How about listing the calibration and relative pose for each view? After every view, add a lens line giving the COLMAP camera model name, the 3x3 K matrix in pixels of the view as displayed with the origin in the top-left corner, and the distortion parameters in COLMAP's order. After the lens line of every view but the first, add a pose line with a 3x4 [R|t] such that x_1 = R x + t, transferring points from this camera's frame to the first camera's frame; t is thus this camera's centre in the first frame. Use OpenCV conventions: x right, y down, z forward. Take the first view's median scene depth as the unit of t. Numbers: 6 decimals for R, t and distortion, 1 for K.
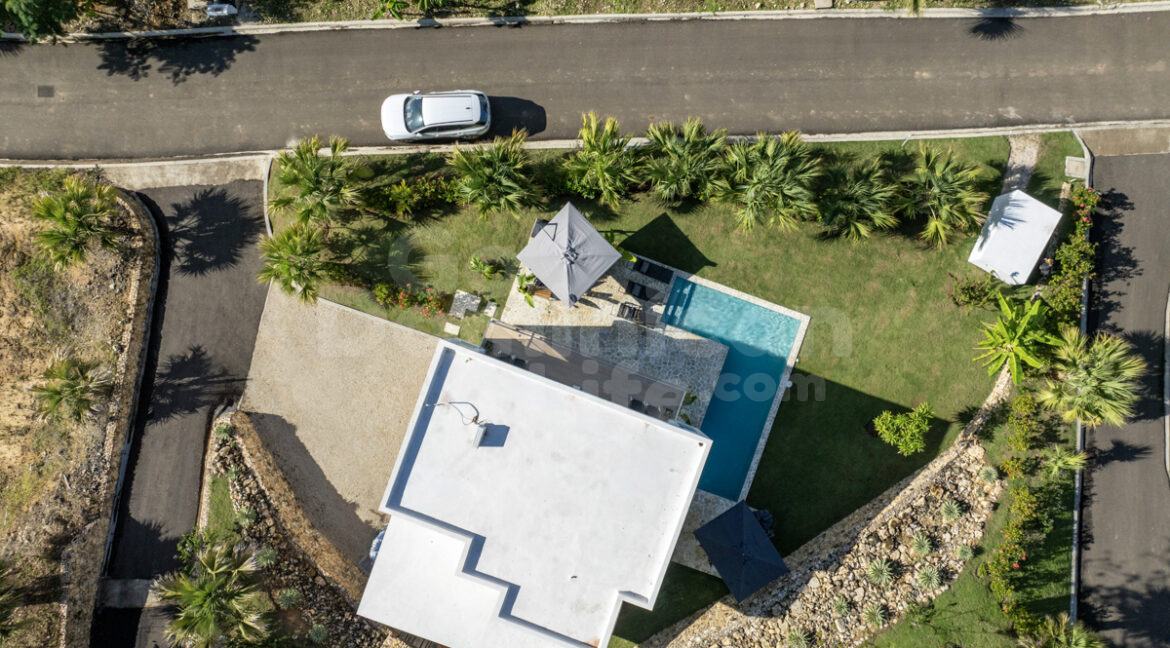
lens RADIAL K [[821.5, 0, 585.0], [0, 821.5, 324.0], [0, 0, 1]] dist [-0.007693, -0.000408]
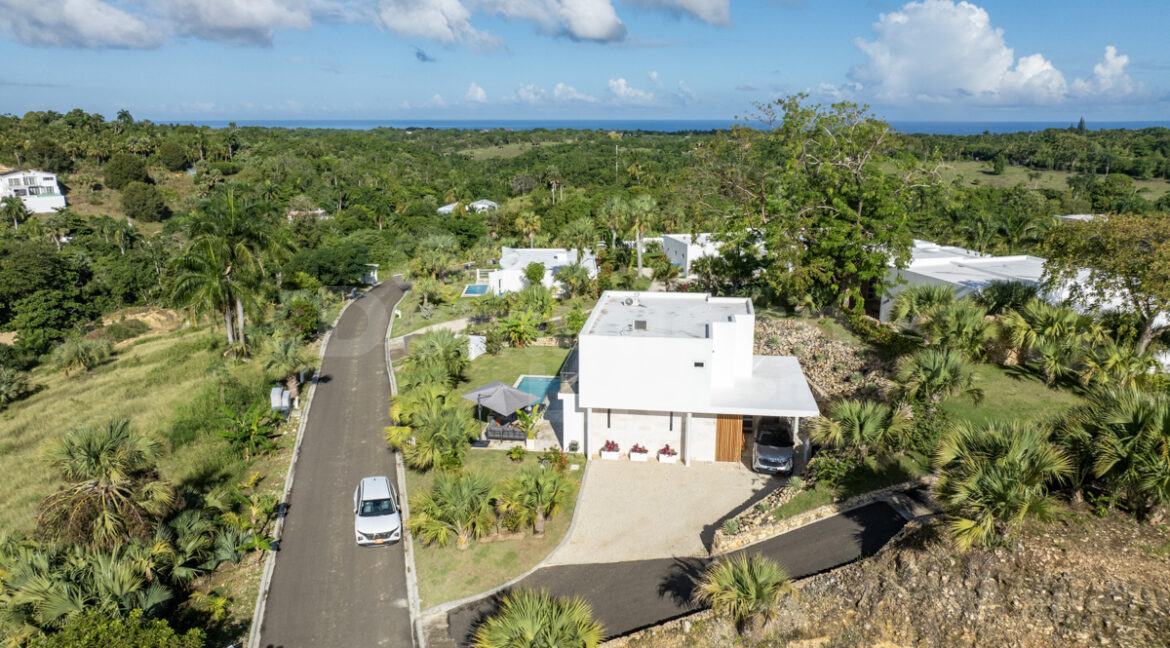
lens RADIAL K [[821.5, 0, 585.0], [0, 821.5, 324.0], [0, 0, 1]] dist [-0.007693, -0.000408]
pose [[-0.211054, -0.250938, 0.944715, -1.208222], [0.977474, -0.053861, 0.204066, -0.204249], [-0.000325, 0.966503, 0.256653, 0.528500]]
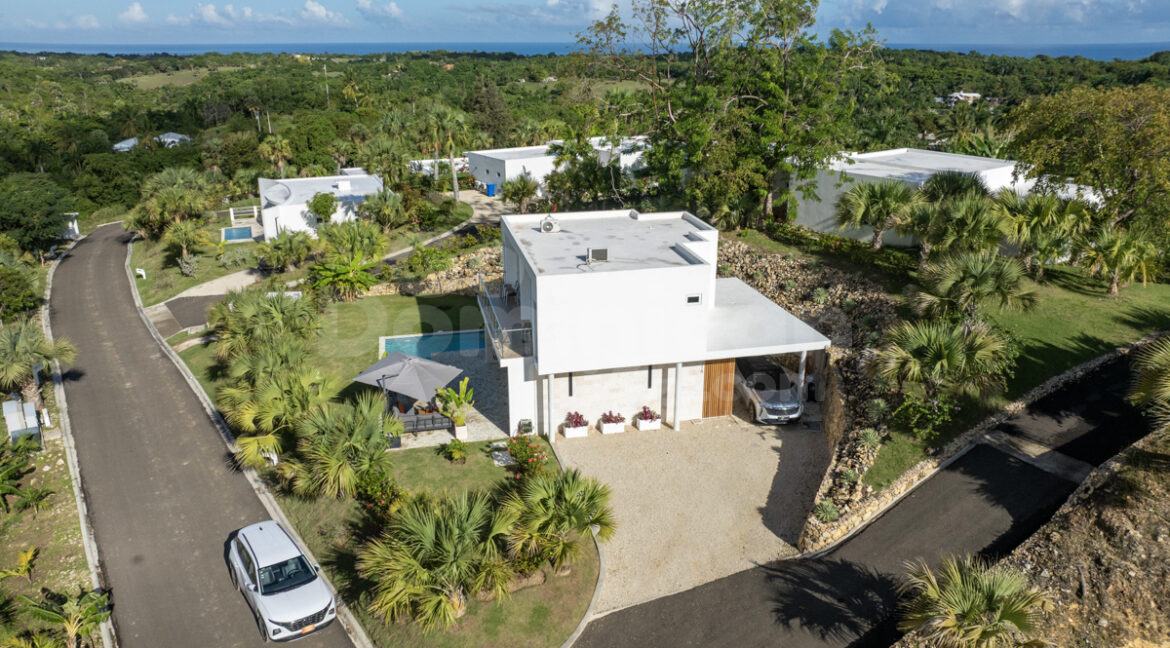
lens RADIAL K [[821.5, 0, 585.0], [0, 821.5, 324.0], [0, 0, 1]] dist [-0.007693, -0.000408]
pose [[-0.540721, -0.286443, 0.790931, -0.822875], [0.841197, -0.180906, 0.509569, -0.363560], [-0.002878, 0.940863, 0.338774, 0.602687]]
